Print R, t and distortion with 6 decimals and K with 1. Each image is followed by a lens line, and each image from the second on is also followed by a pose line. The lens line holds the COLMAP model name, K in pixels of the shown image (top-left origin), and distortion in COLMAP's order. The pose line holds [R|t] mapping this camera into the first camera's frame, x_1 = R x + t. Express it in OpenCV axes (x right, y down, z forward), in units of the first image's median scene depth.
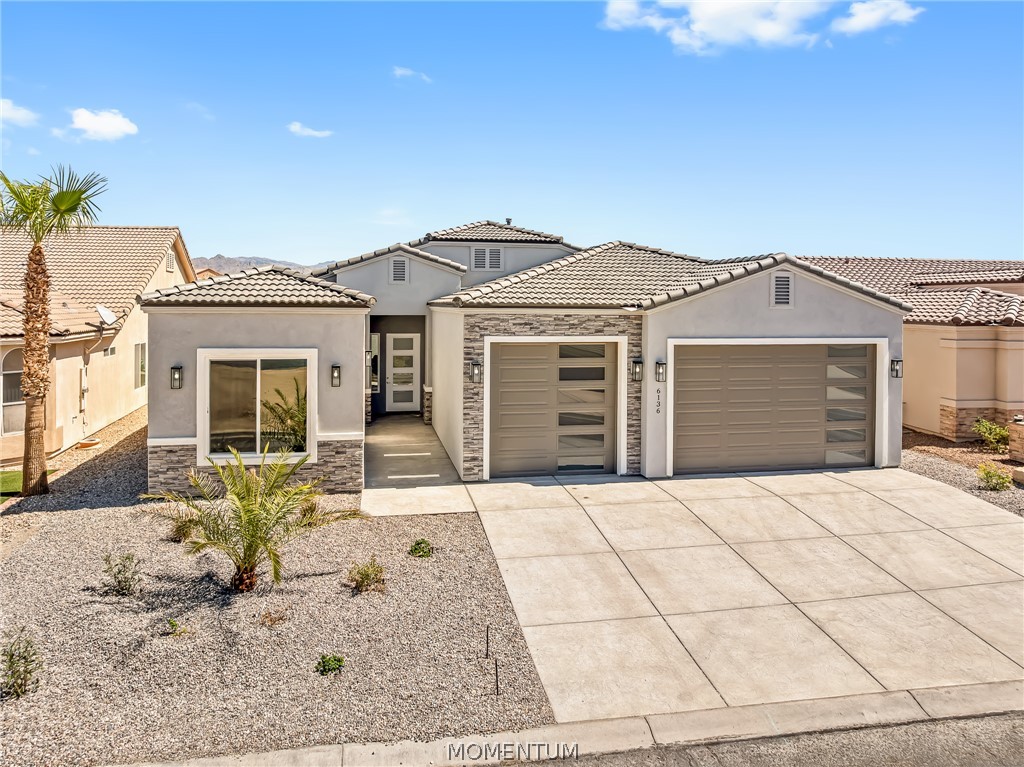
lens RADIAL K [[725.2, 0, 510.9], [0, 725.2, 380.2], [0, 0, 1]] dist [-0.035917, -0.001397]
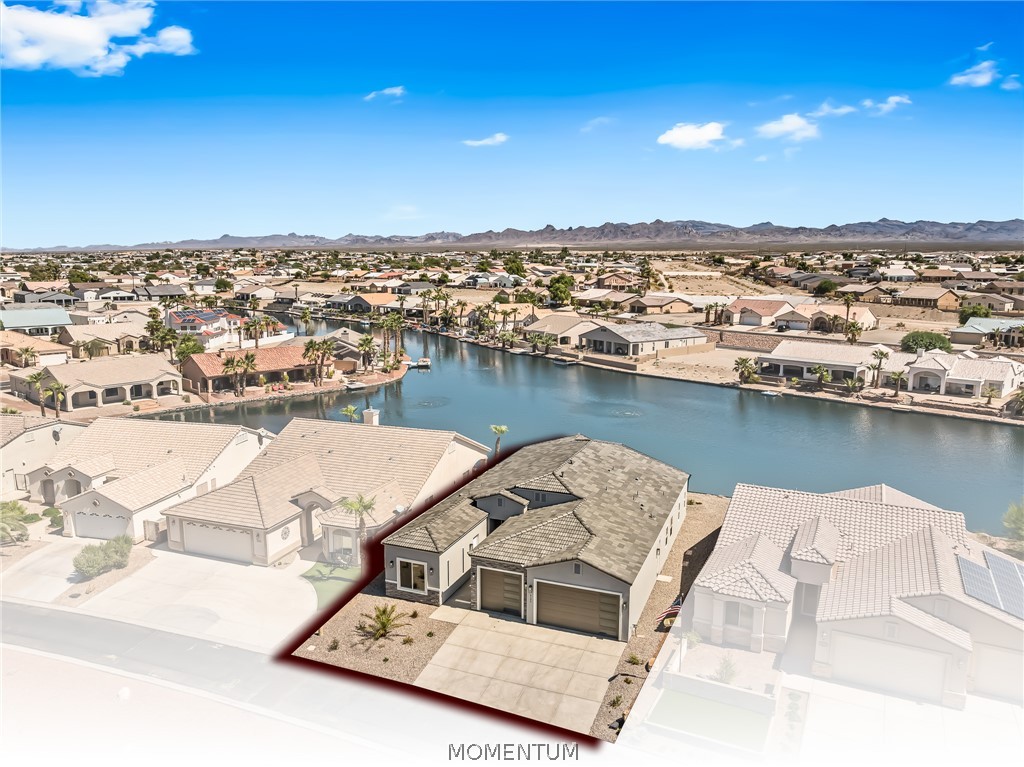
lens RADIAL K [[725.2, 0, 511.4], [0, 725.2, 384.3], [0, 0, 1]] dist [-0.035917, -0.001397]
pose [[0.829667, 0.087292, -0.551391, 1.685727], [-0.045857, 0.995018, 0.088523, -1.087753], [0.556372, -0.048159, 0.829537, -1.389879]]
